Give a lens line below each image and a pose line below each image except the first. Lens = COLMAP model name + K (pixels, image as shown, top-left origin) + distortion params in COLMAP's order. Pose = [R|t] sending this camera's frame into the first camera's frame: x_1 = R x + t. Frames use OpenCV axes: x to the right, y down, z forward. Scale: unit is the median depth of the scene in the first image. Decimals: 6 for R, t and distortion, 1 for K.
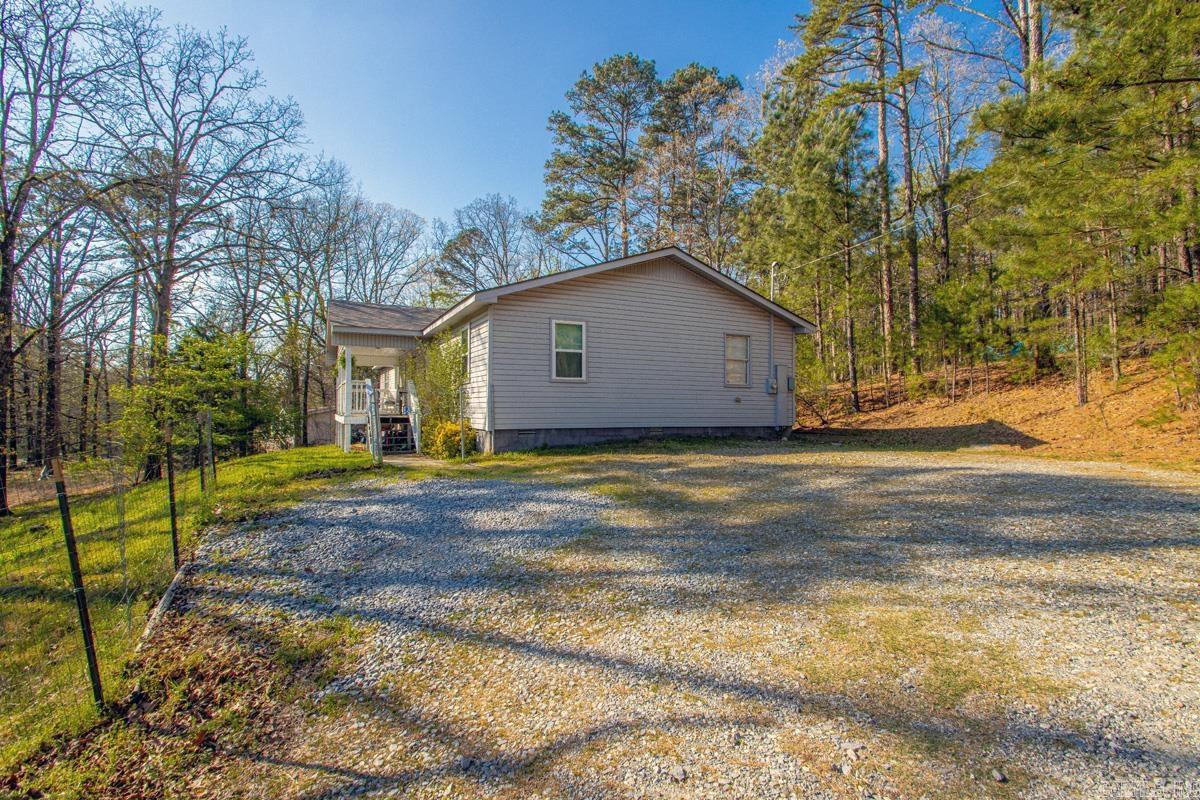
lens RADIAL K [[552.2, 0, 597.4], [0, 552.2, 401.5], [0, 0, 1]] dist [0.011040, -0.015229]
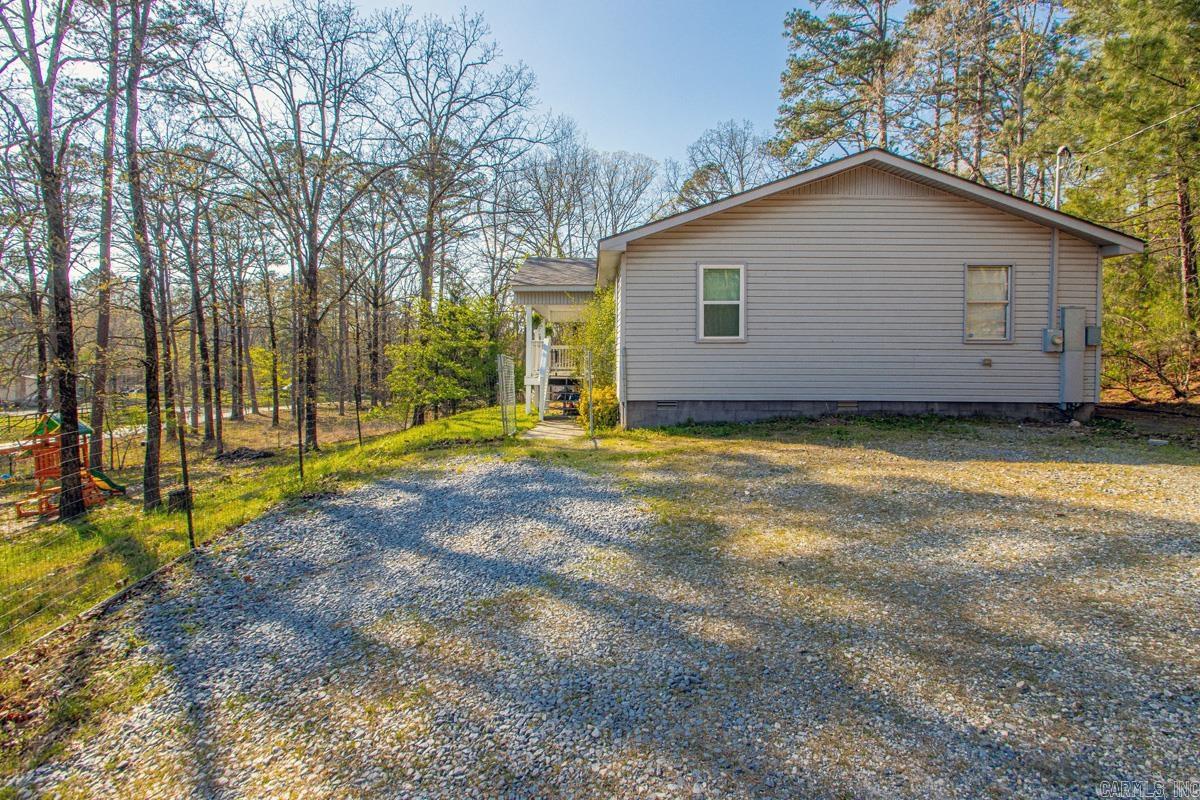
lens RADIAL K [[600.0, 0, 570.4], [0, 600.0, 370.2], [0, 0, 1]] dist [0.002139, -0.000253]
pose [[0.898260, 0.002911, -0.439455, 0.100269], [0.008893, 0.999653, 0.024800, -0.013892], [0.439375, -0.026185, 0.897922, 0.098726]]
